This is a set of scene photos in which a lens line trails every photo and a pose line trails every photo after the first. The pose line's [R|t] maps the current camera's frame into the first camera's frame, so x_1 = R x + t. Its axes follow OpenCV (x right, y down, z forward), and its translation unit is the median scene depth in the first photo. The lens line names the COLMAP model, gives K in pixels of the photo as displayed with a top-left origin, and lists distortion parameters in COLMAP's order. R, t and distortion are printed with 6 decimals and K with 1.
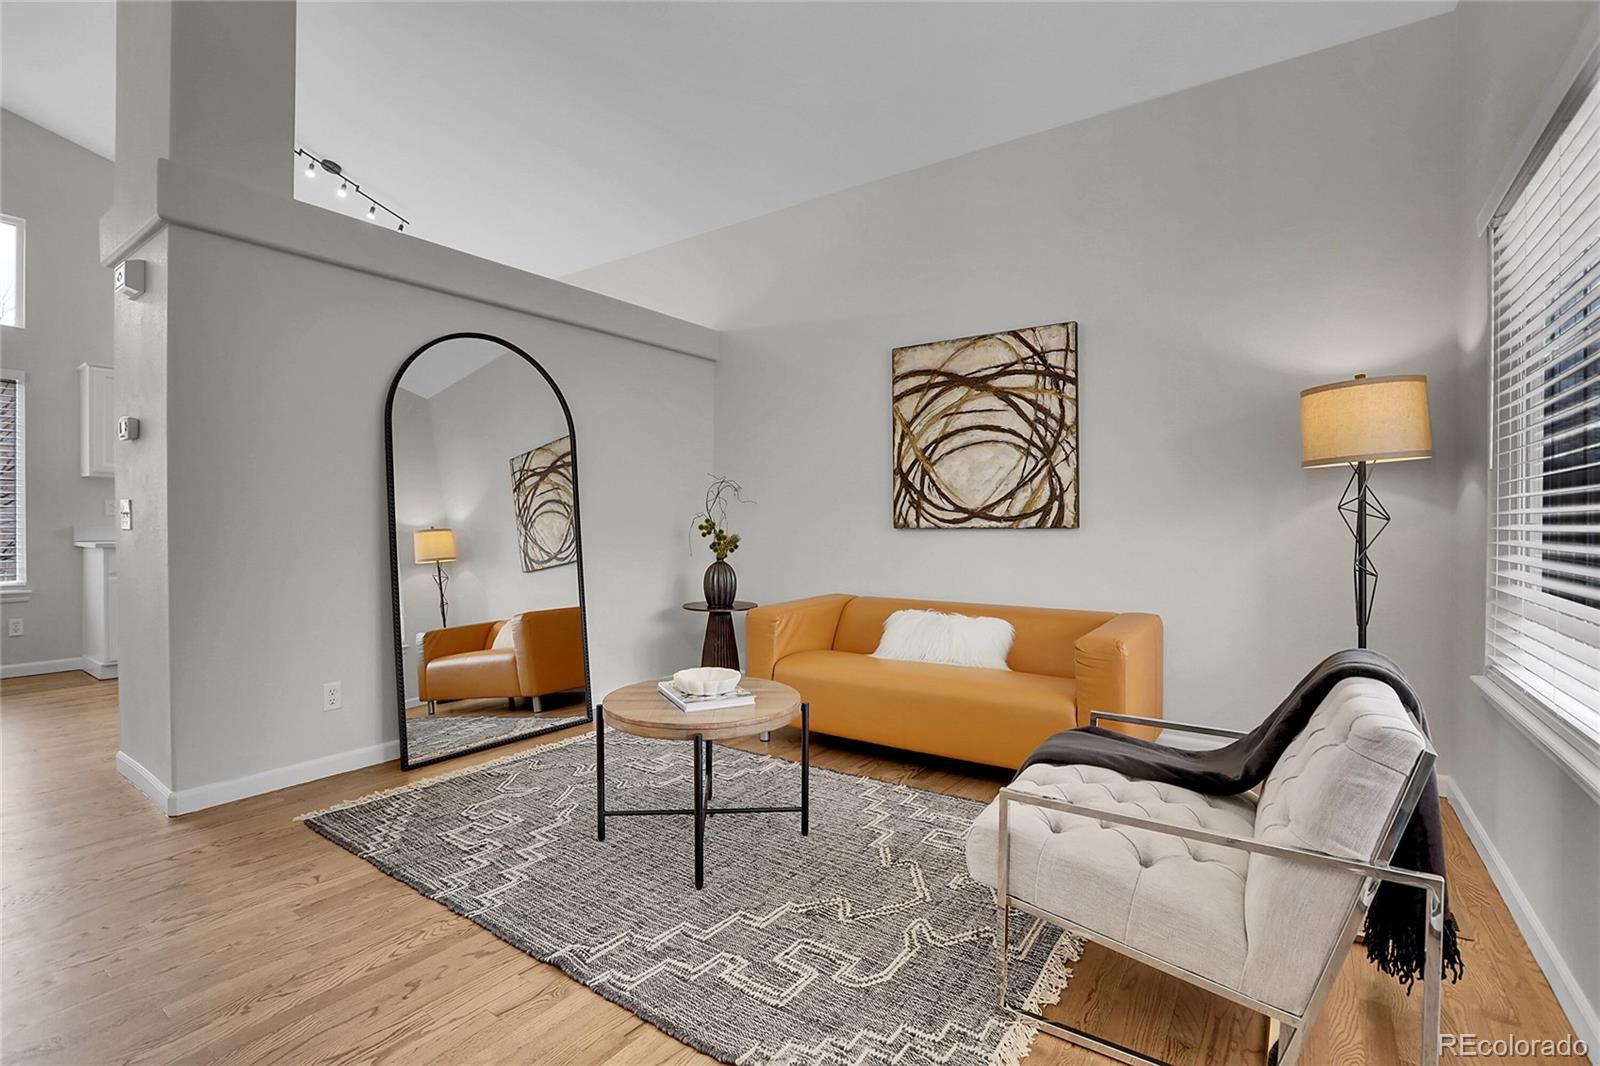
lens RADIAL K [[726.9, 0, 807.9], [0, 726.9, 530.3], [0, 0, 1]] dist [-0.053314, 0.017713]
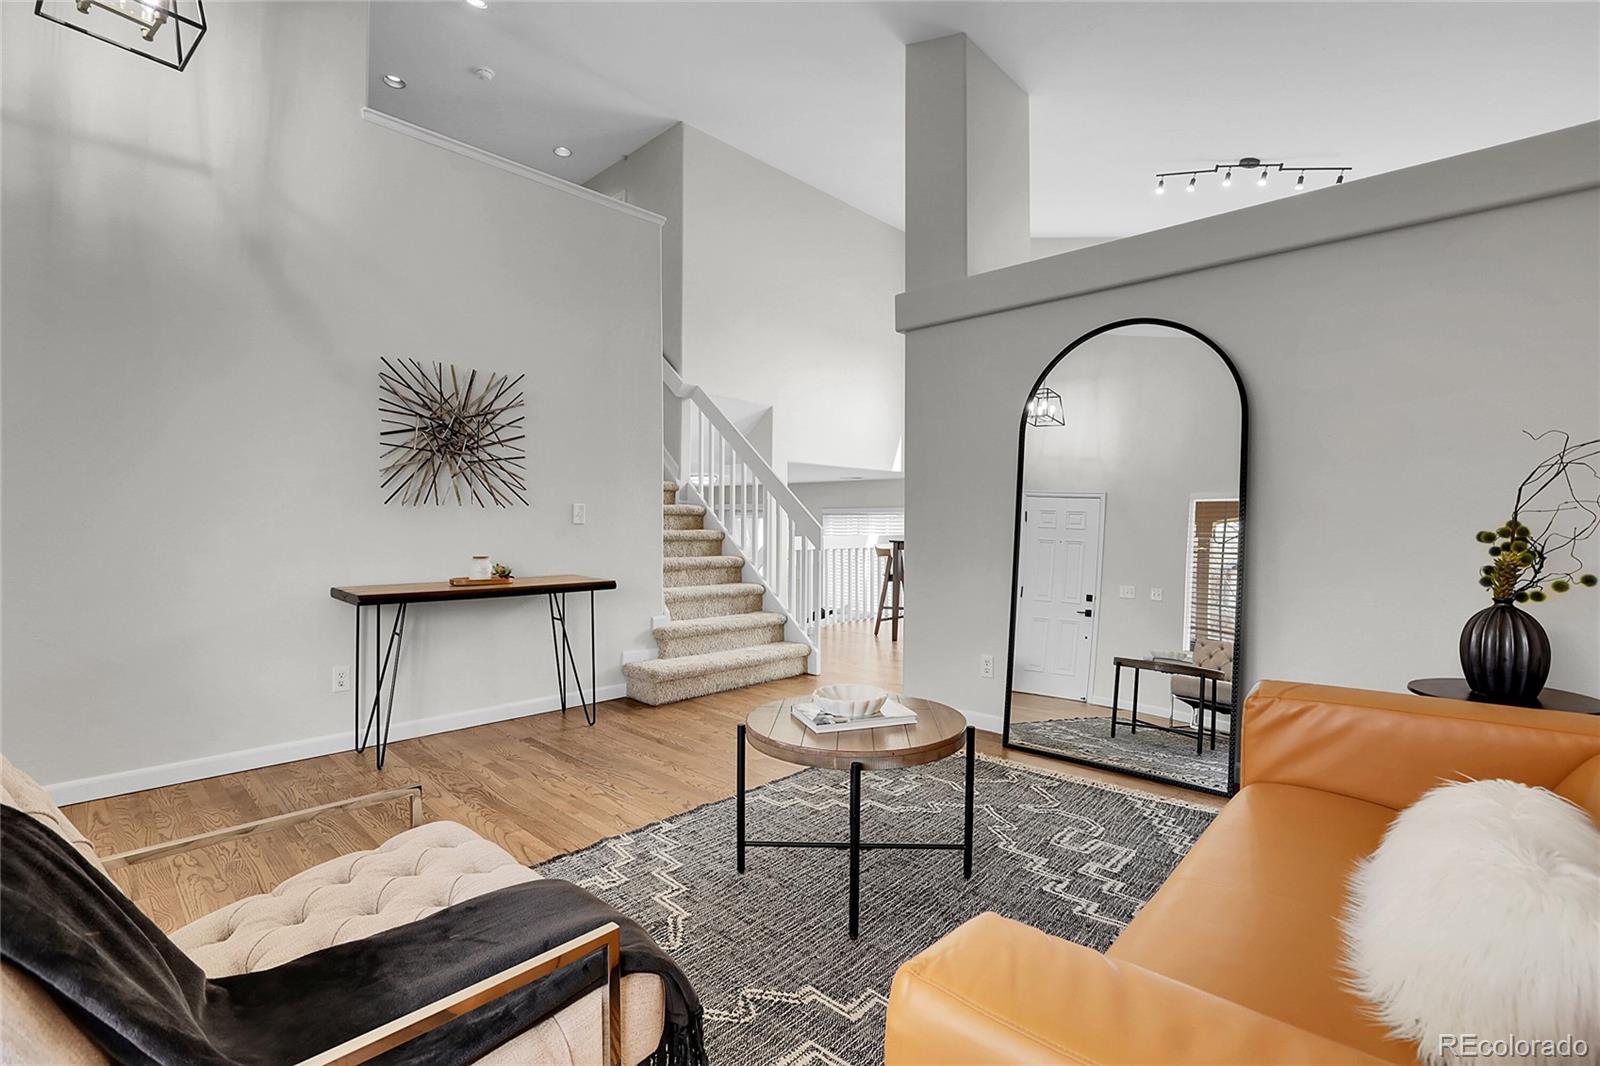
lens RADIAL K [[726.9, 0, 807.9], [0, 726.9, 530.3], [0, 0, 1]] dist [-0.053314, 0.017713]
pose [[-0.140929, 0.006320, -0.989999, 0.497143], [-0.016208, 0.999831, 0.008690, -0.006519], [0.989887, 0.017270, -0.140803, 0.704710]]
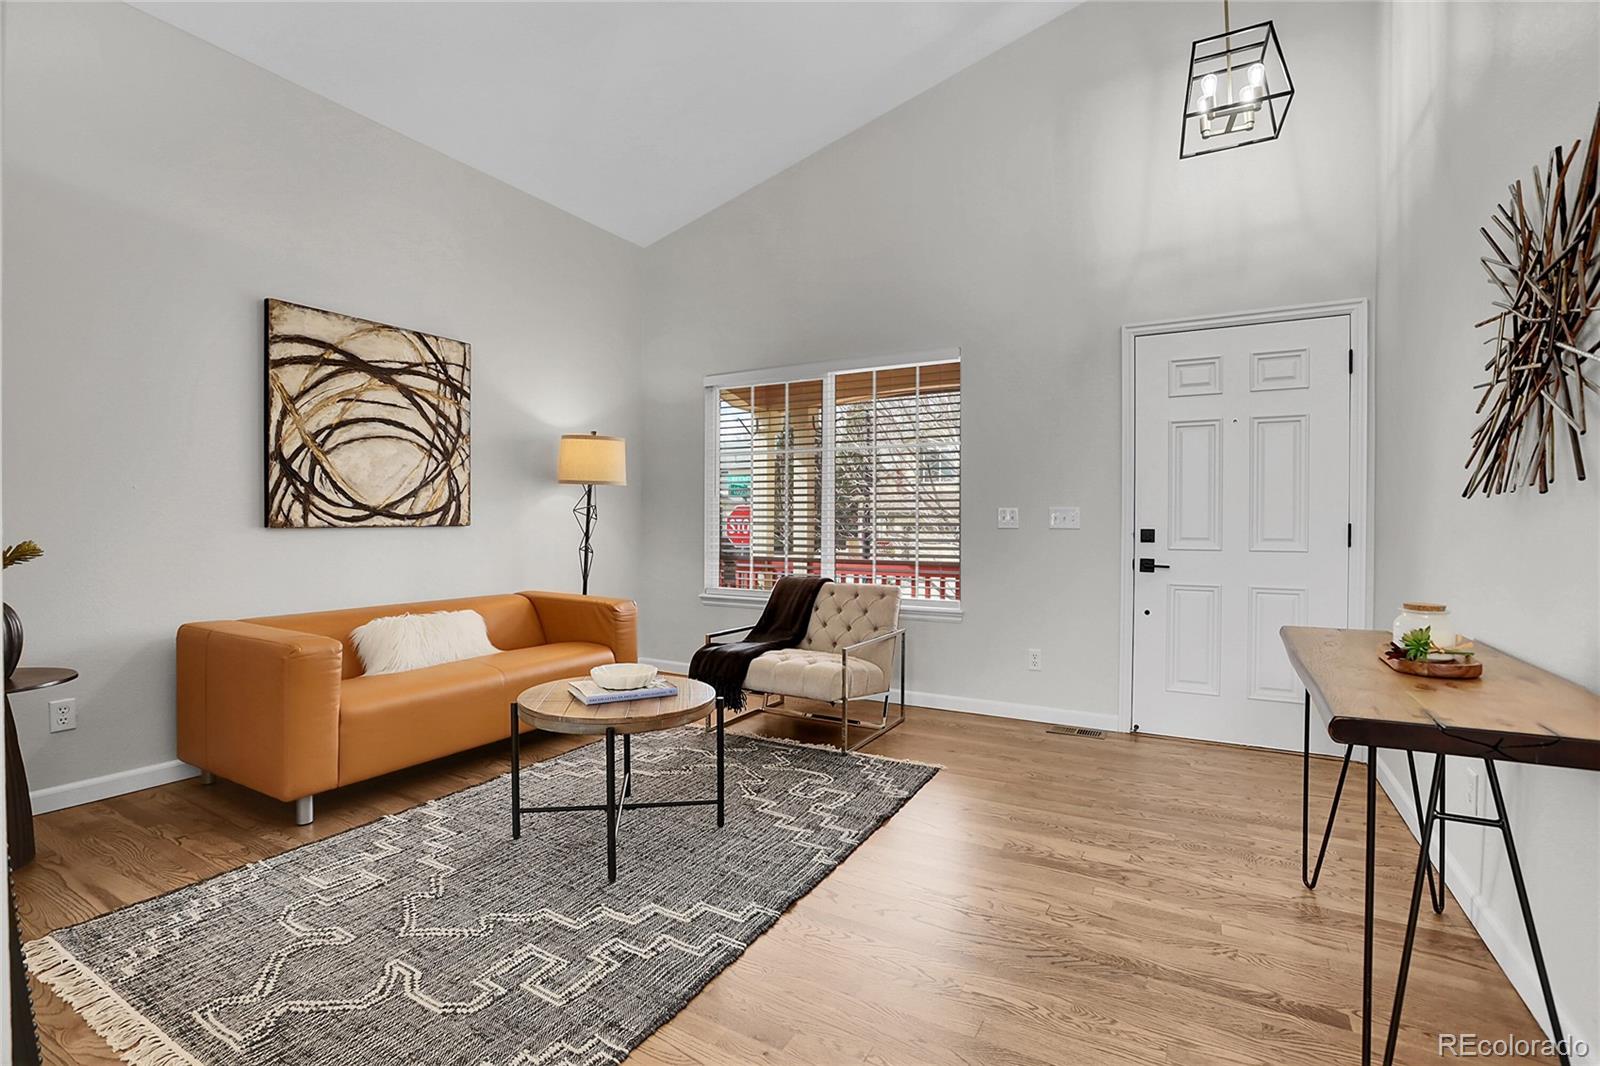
lens RADIAL K [[726.9, 0, 807.9], [0, 726.9, 530.3], [0, 0, 1]] dist [-0.053314, 0.017713]
pose [[-0.094056, -0.014849, 0.995456, -0.778612], [0.004973, 0.999869, 0.015385, -0.009924], [-0.995554, 0.006398, -0.093970, 0.549877]]
